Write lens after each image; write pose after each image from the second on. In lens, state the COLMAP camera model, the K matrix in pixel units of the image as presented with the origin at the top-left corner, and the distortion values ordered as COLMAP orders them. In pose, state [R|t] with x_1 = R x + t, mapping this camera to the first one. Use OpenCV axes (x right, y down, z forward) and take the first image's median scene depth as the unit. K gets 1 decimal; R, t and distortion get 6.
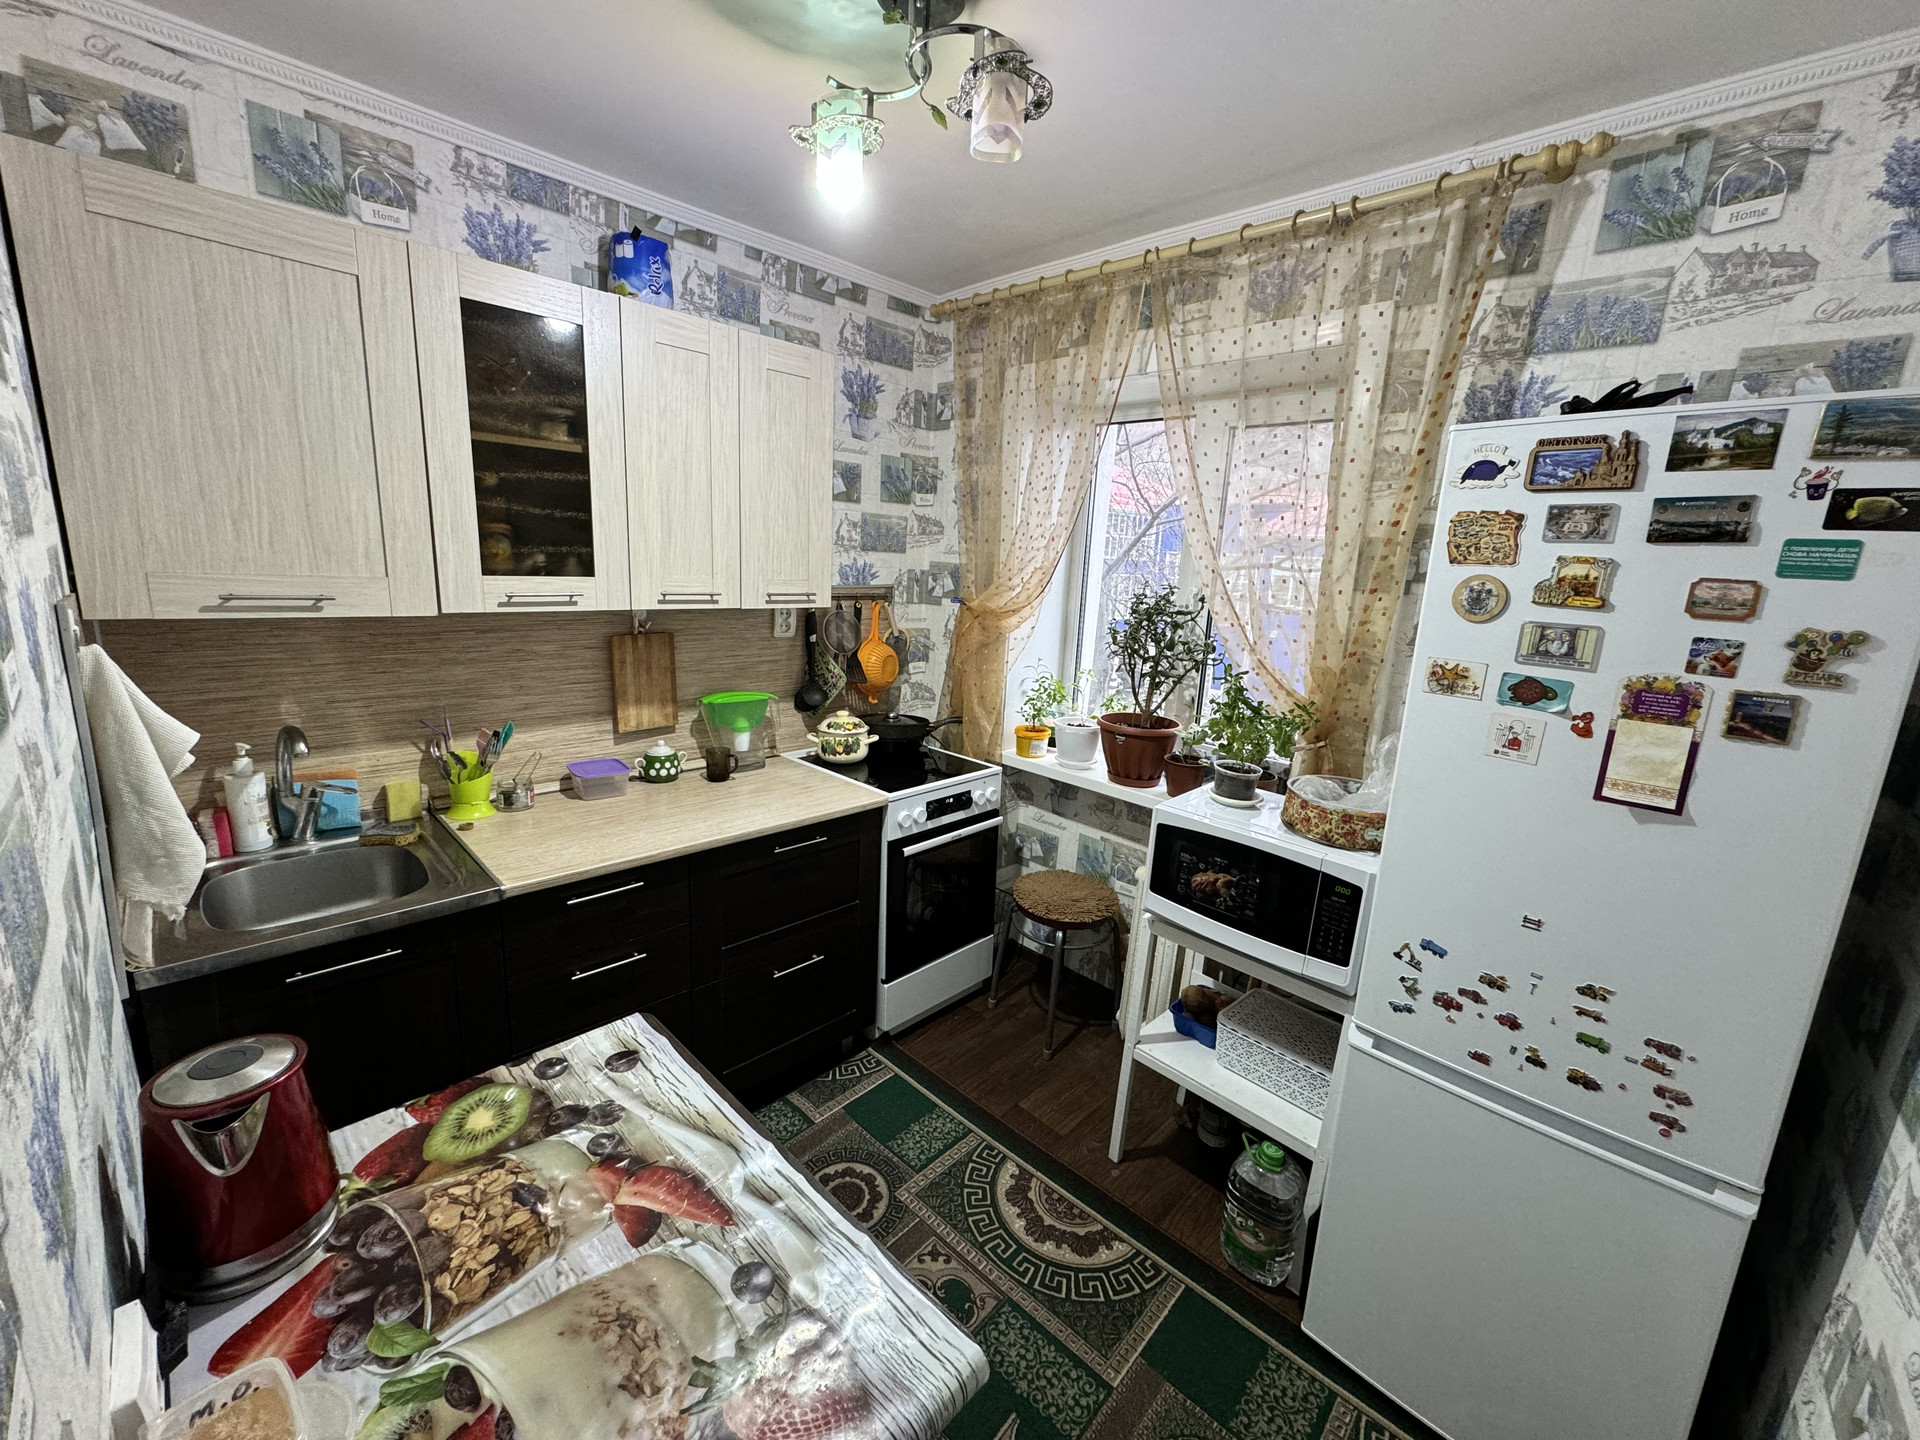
lens RADIAL K [[771.8, 0, 967.3], [0, 771.8, 712.7], [0, 0, 1]] dist [-0.000872, -0.000012]
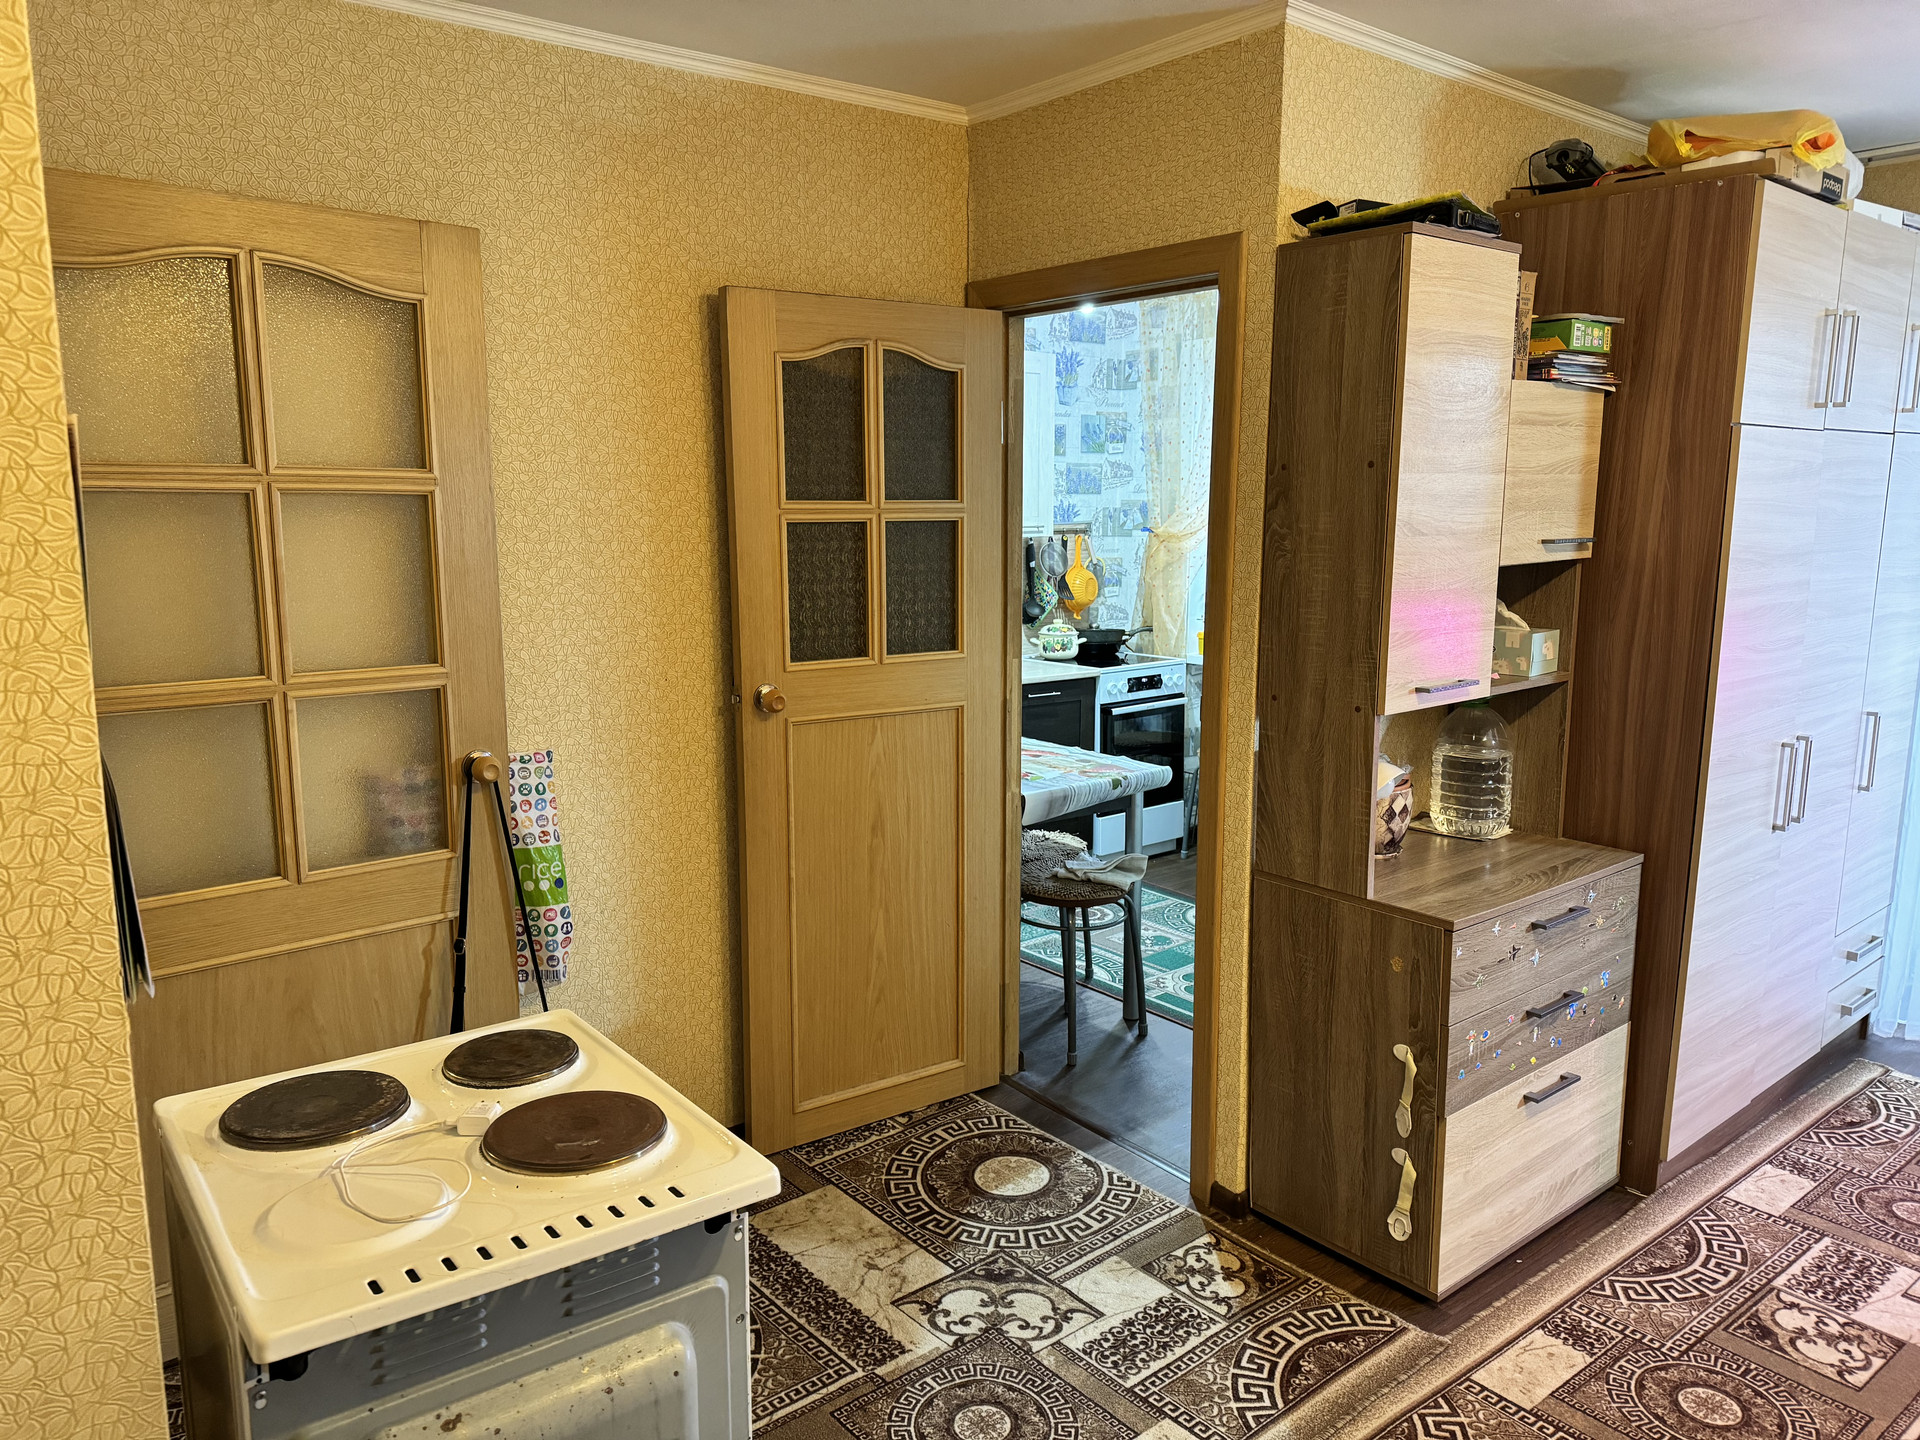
lens RADIAL K [[1338.6, 0, 956.5], [0, 1338.6, 723.9], [0, 0, 1]] dist [0.071679, 0.000374]
pose [[0.988987, -0.024405, -0.145974, -0.007419], [0.018852, 0.999049, -0.039308, 0.238044], [0.146795, 0.036123, 0.988507, -1.130749]]
